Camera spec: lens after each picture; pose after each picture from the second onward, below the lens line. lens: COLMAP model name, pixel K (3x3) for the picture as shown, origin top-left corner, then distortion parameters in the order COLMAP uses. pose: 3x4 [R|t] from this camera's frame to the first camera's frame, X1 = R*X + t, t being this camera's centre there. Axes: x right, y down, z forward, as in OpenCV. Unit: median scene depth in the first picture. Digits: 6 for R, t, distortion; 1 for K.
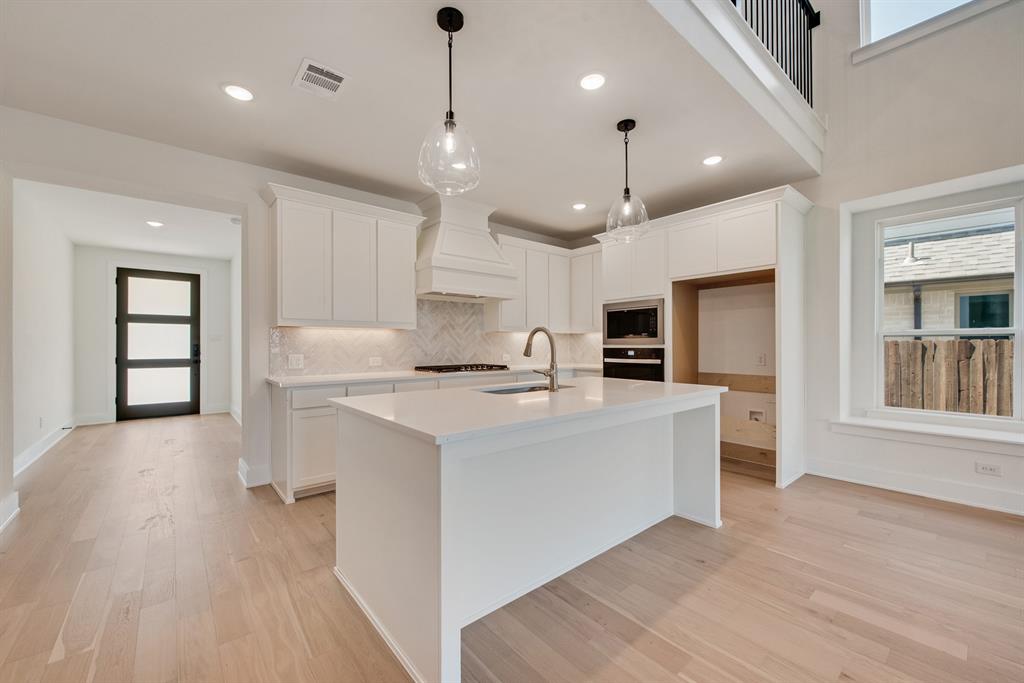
lens RADIAL K [[402.2, 0, 506.7], [0, 402.2, 344.6], [0, 0, 1]] dist [-0.000581, 0.000104]
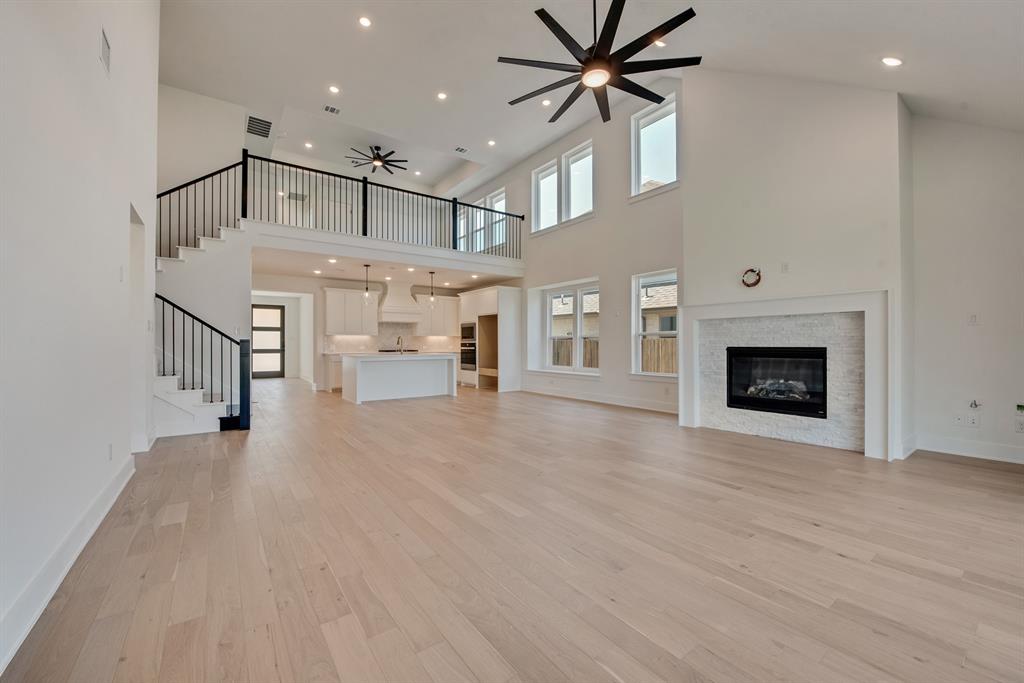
lens RADIAL K [[402.2, 0, 506.7], [0, 402.2, 344.6], [0, 0, 1]] dist [-0.000581, 0.000104]
pose [[0.997286, 0.000486, -0.073627, 0.740511], [-0.000159, 0.999990, 0.004453, 0.008187], [0.073628, -0.004429, 0.997276, -1.413161]]
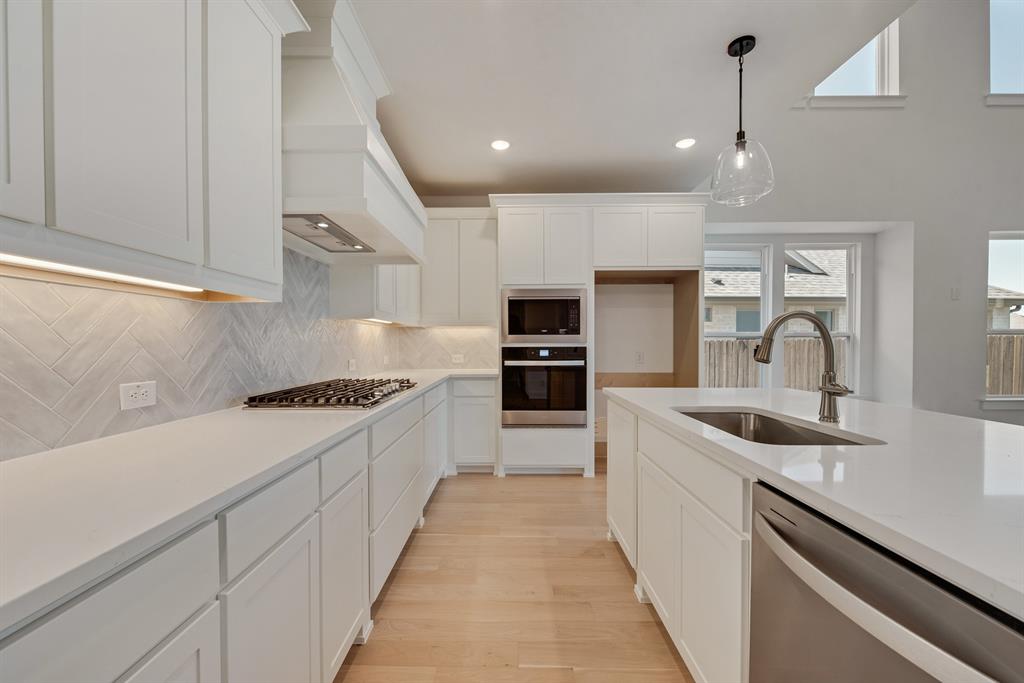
lens RADIAL K [[402.2, 0, 506.7], [0, 402.2, 344.6], [0, 0, 1]] dist [-0.000581, 0.000104]
pose [[0.651006, -0.001138, 0.759071, -0.361290], [-0.001524, 0.999995, 0.002807, 0.001623], [-0.759071, -0.002984, 0.651001, 0.552965]]
